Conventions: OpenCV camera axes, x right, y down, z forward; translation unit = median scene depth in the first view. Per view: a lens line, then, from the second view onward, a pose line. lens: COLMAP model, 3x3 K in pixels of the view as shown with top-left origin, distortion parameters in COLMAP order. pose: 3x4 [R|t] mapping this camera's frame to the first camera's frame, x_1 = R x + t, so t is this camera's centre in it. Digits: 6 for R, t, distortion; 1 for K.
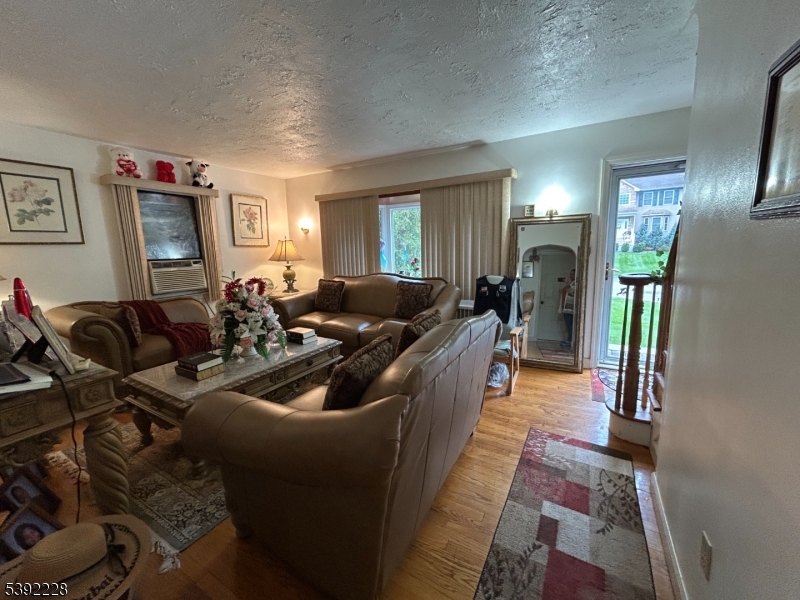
lens RADIAL K [[323.4, 0, 399.4], [0, 323.4, 295.6], [0, 0, 1]] dist [0.000141, 0.005290]
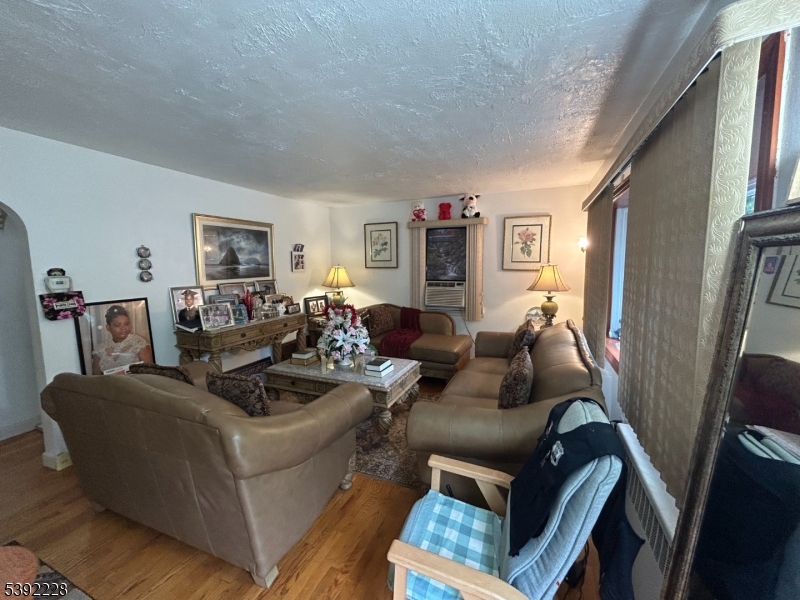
lens RADIAL K [[323.4, 0, 399.4], [0, 323.4, 295.6], [0, 0, 1]] dist [0.000141, 0.005290]
pose [[0.129426, 0.119097, -0.984411, 0.488081], [-0.144818, 0.984386, 0.100054, -0.149325], [0.980957, 0.129611, 0.144653, 0.642829]]
